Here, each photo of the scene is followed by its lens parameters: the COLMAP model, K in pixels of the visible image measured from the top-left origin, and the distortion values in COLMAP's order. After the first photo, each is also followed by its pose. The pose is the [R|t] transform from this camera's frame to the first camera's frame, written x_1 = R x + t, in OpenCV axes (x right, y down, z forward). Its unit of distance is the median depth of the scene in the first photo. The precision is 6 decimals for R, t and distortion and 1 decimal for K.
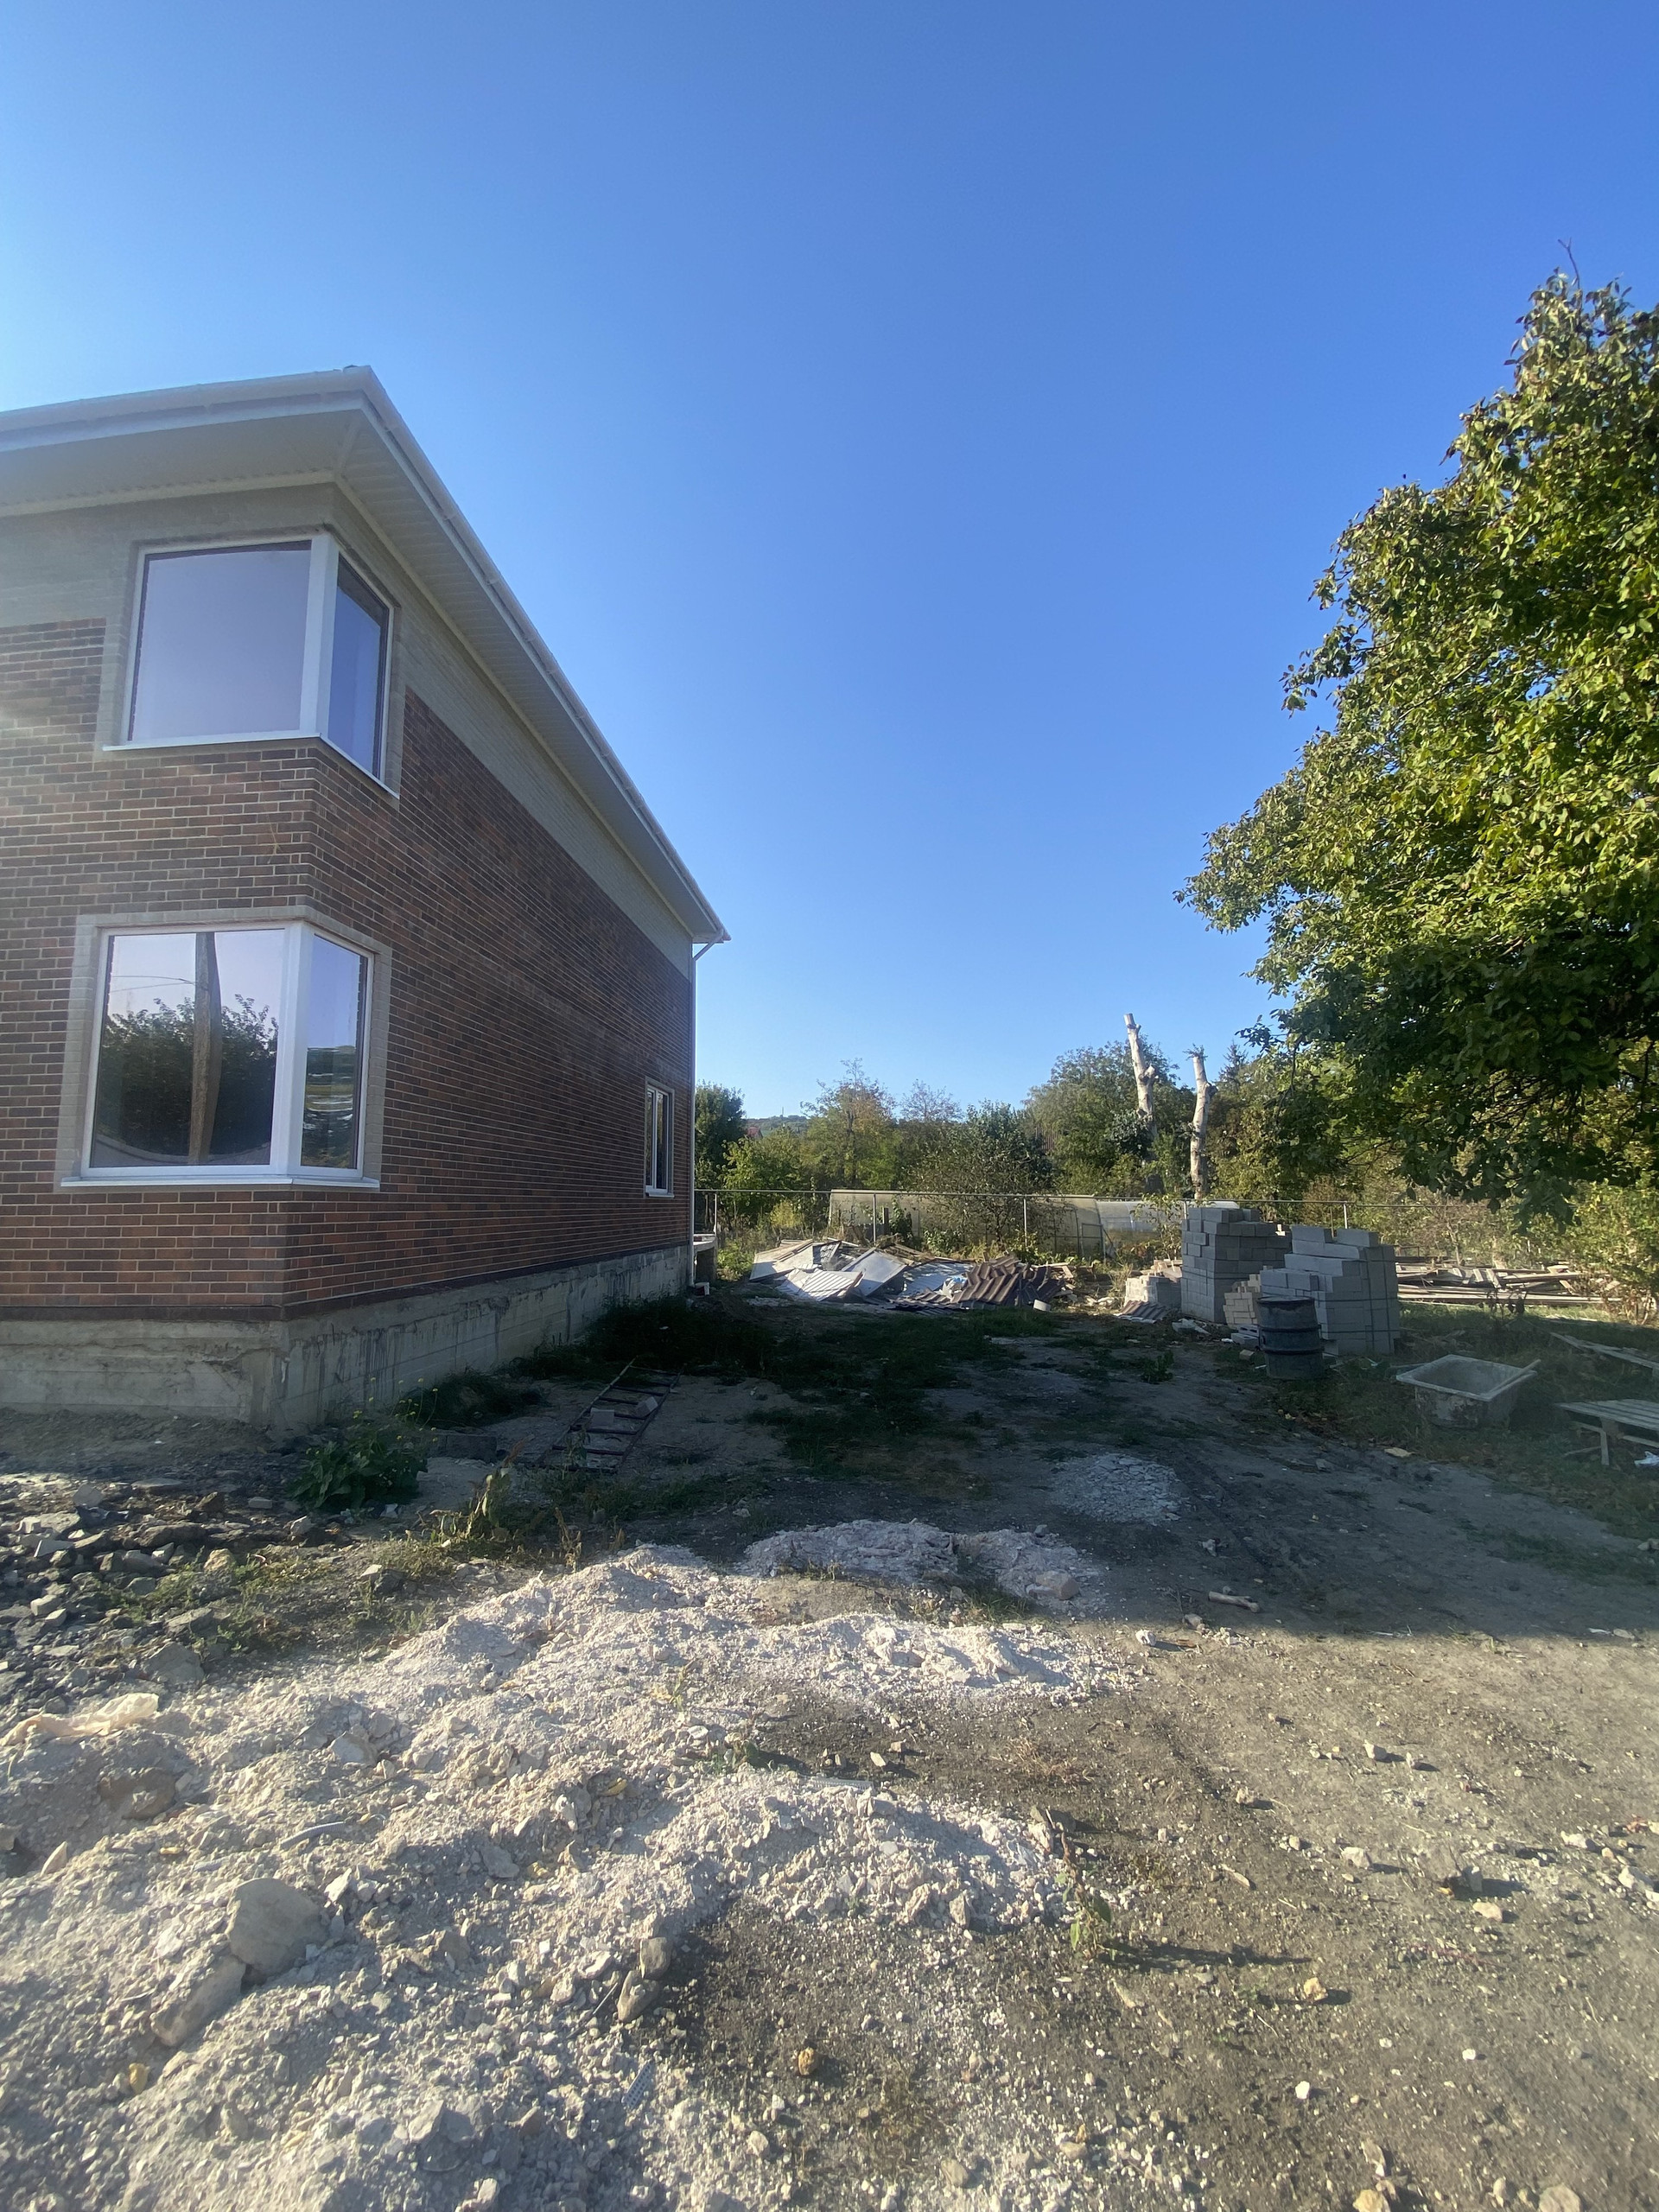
lens RADIAL K [[887.4, 0, 820.6], [0, 887.4, 1101.7], [0, 0, 1]] dist [0.019115, -0.010292]
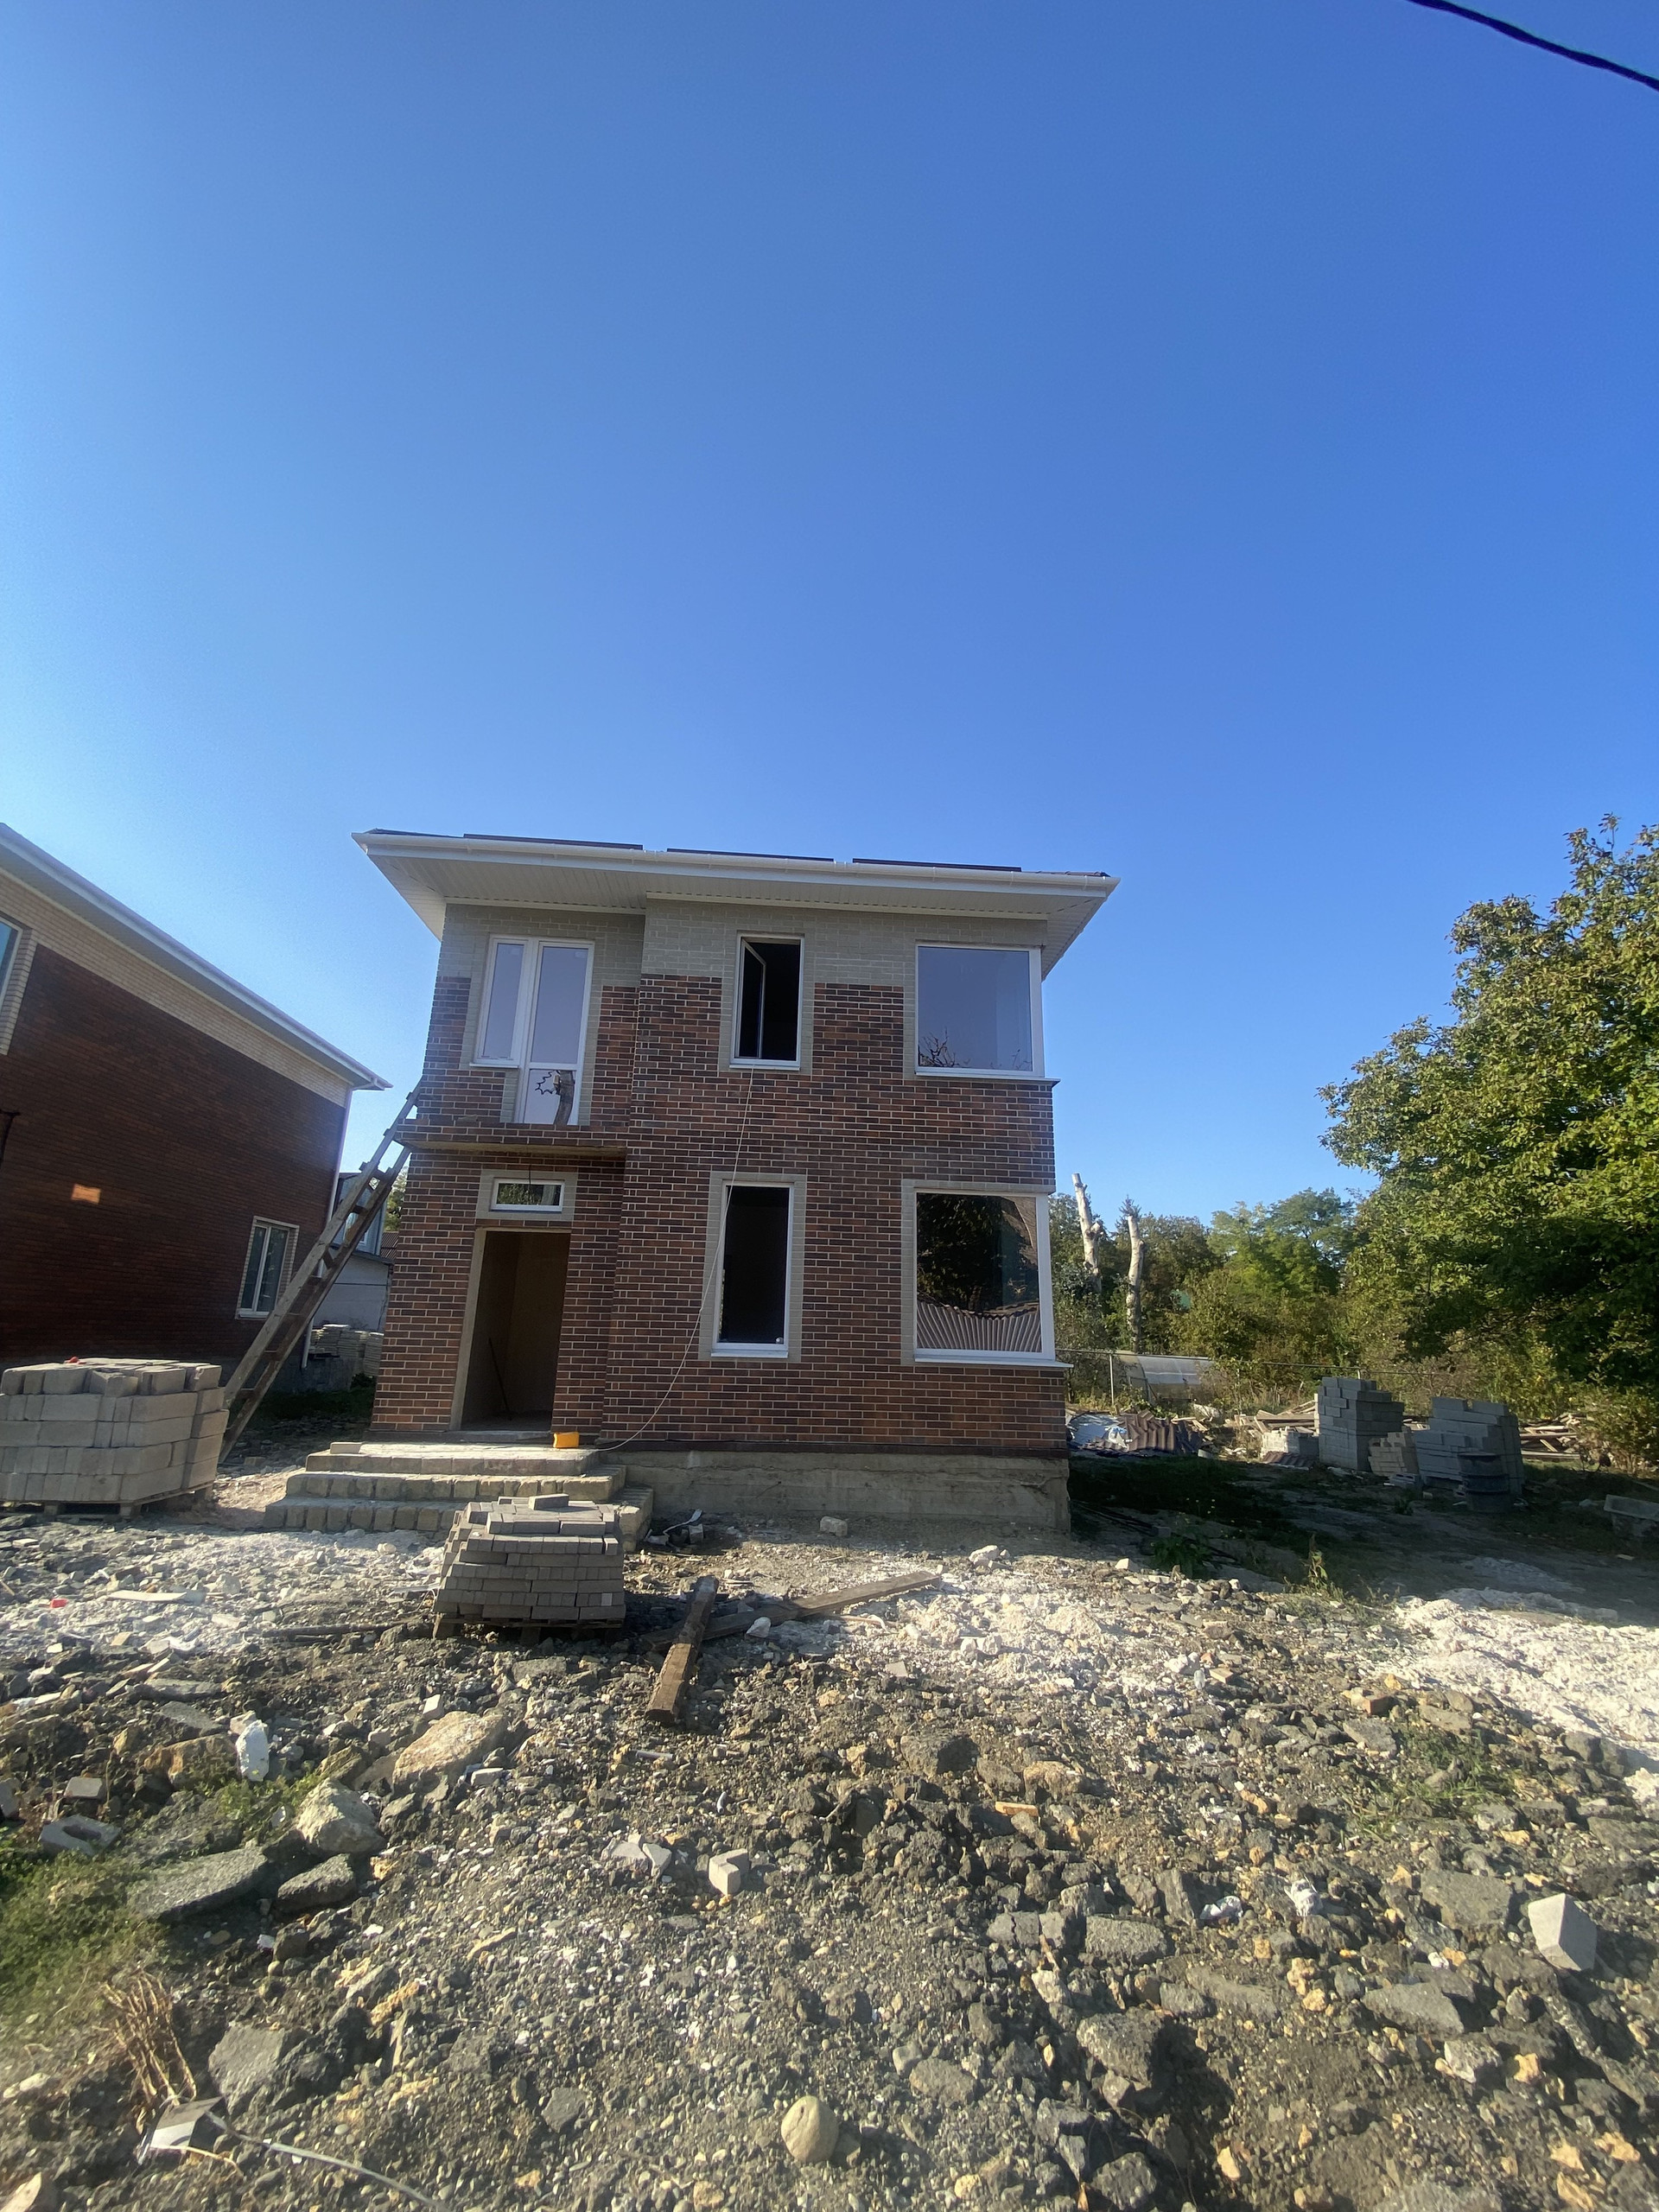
lens RADIAL K [[889.4, 0, 822.2], [0, 889.4, 1096.3], [0, 0, 1]] dist [0.040489, -0.000361]
pose [[0.985786, 0.075117, 0.150275, -1.245883], [-0.052914, 0.987773, -0.146643, -0.119836], [-0.159453, 0.136607, 0.977708, -0.523471]]
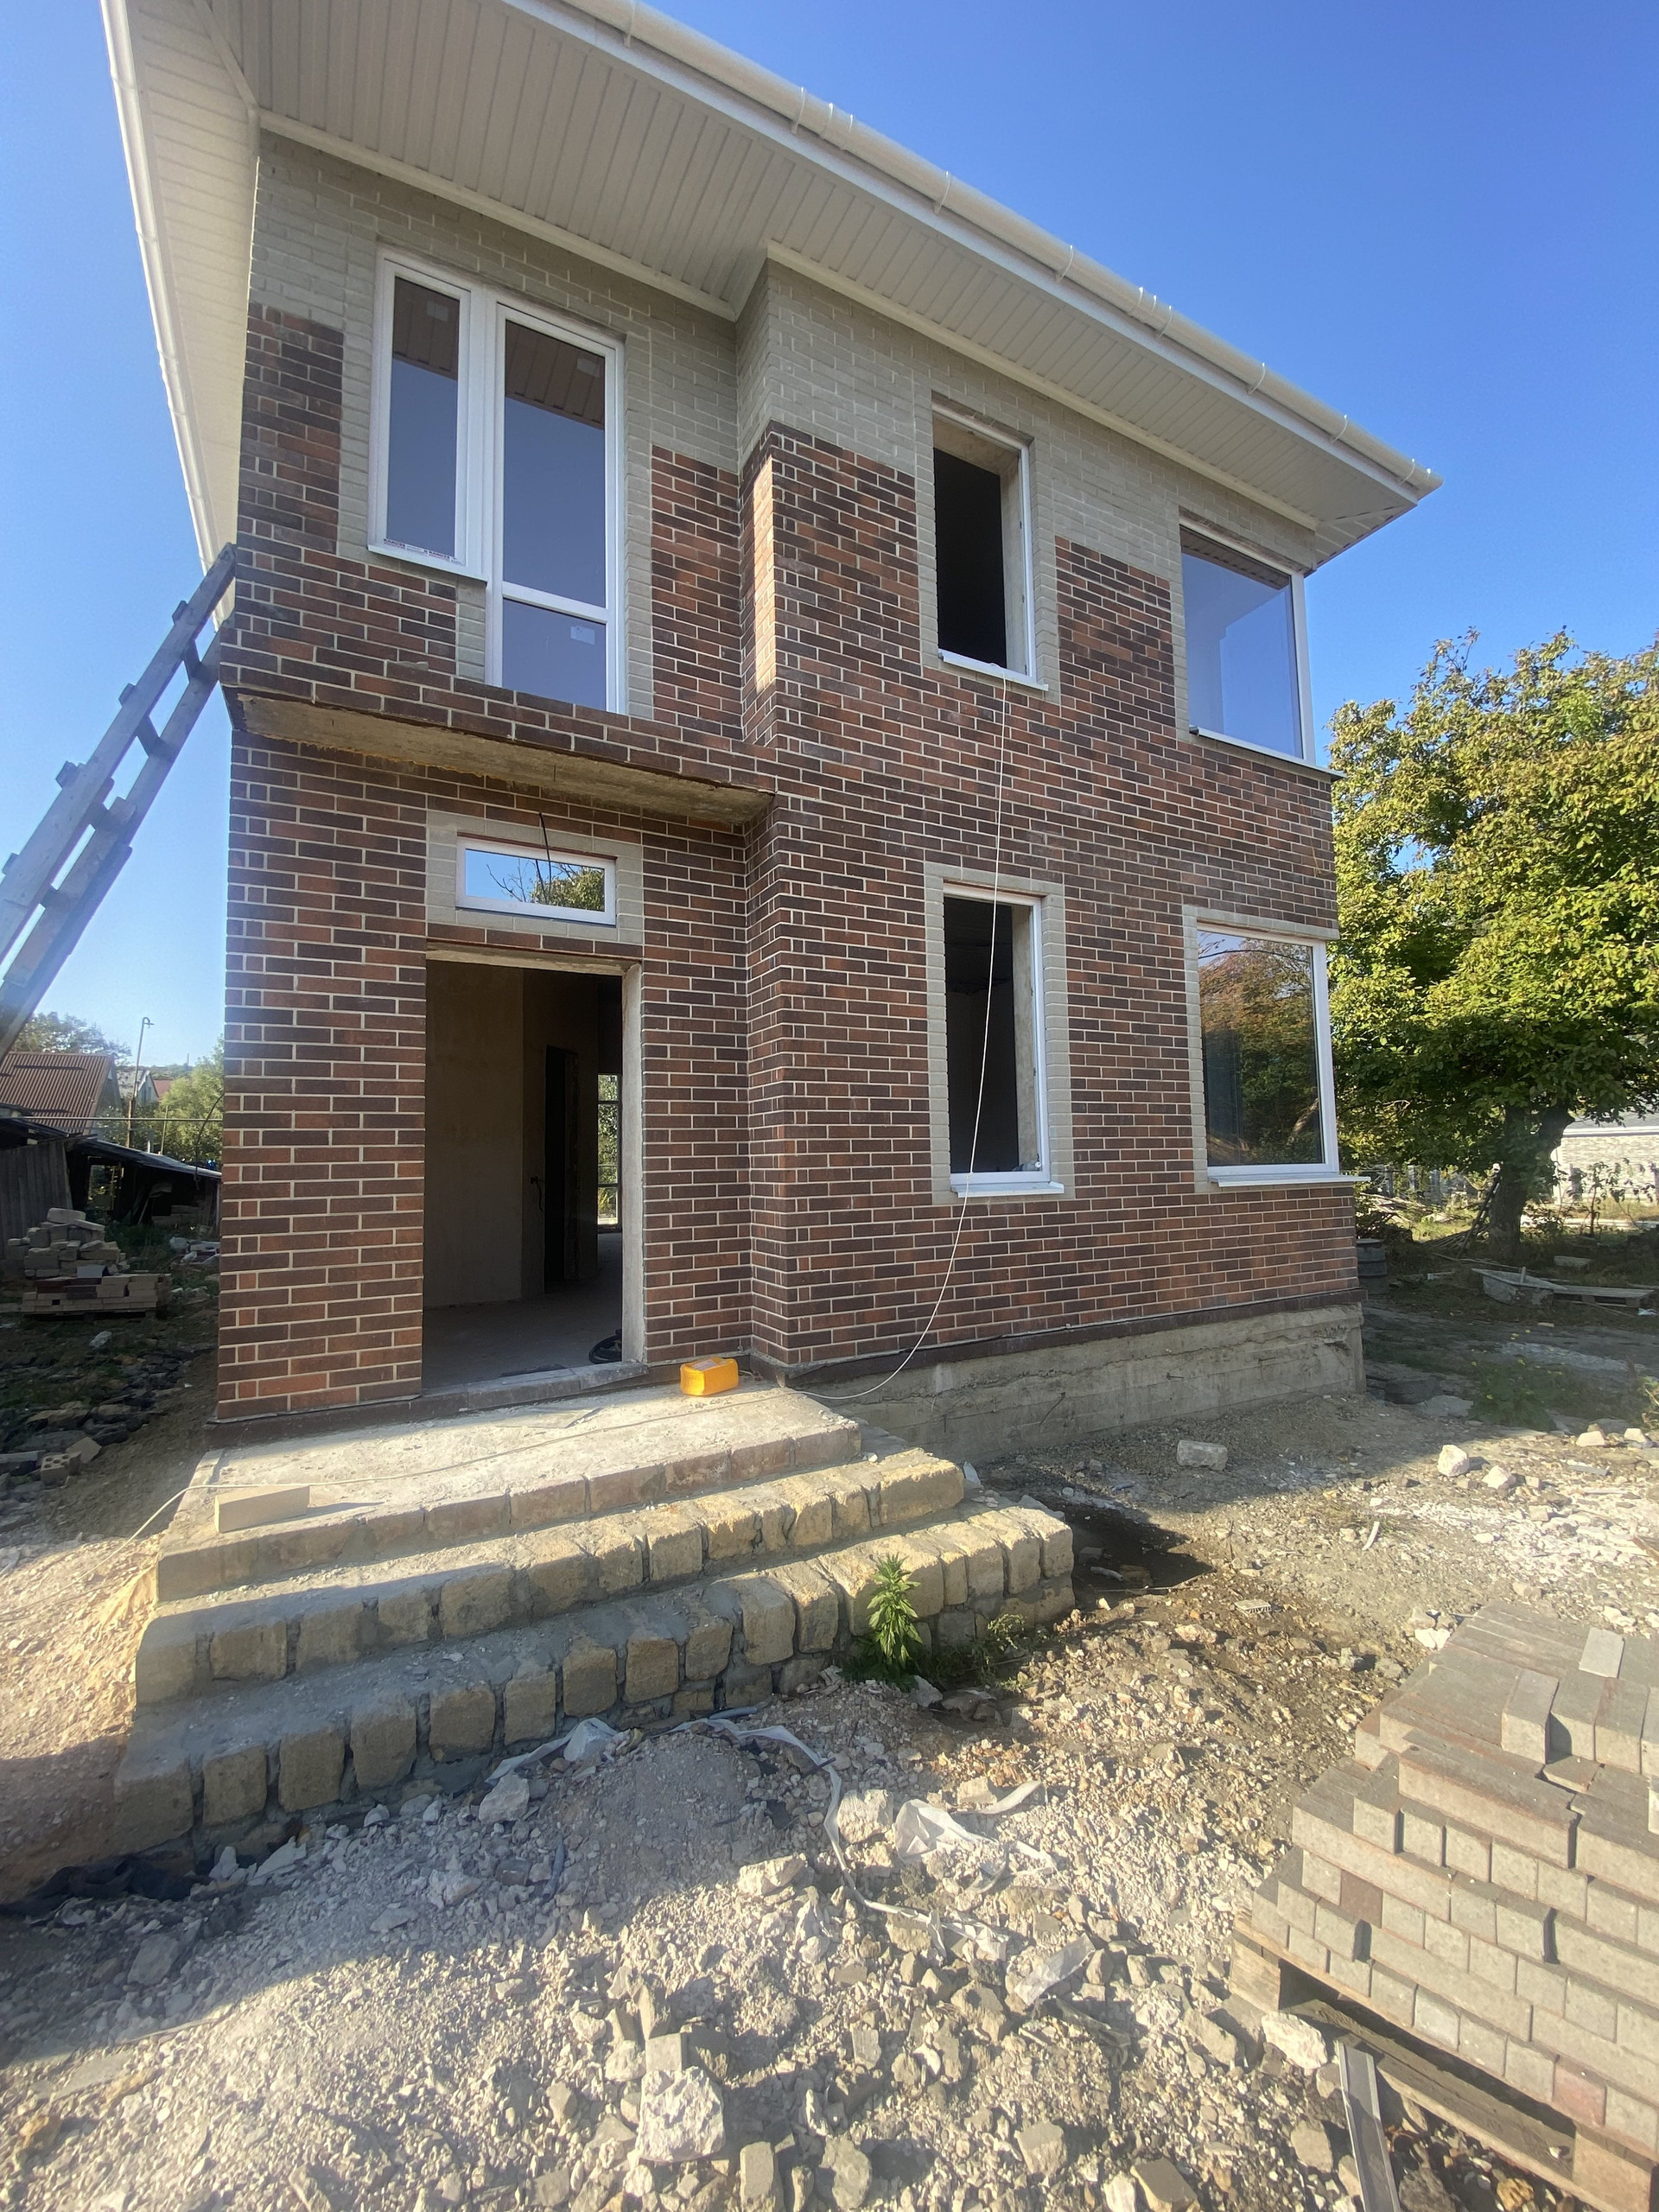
lens RADIAL K [[889.4, 0, 822.2], [0, 889.4, 1096.3], [0, 0, 1]] dist [0.040489, -0.000361]
pose [[0.821628, 0.031221, 0.569168, -1.743842], [-0.054434, 0.998233, 0.023821, -0.004626], [-0.567419, -0.050554, 0.821876, 0.432734]]
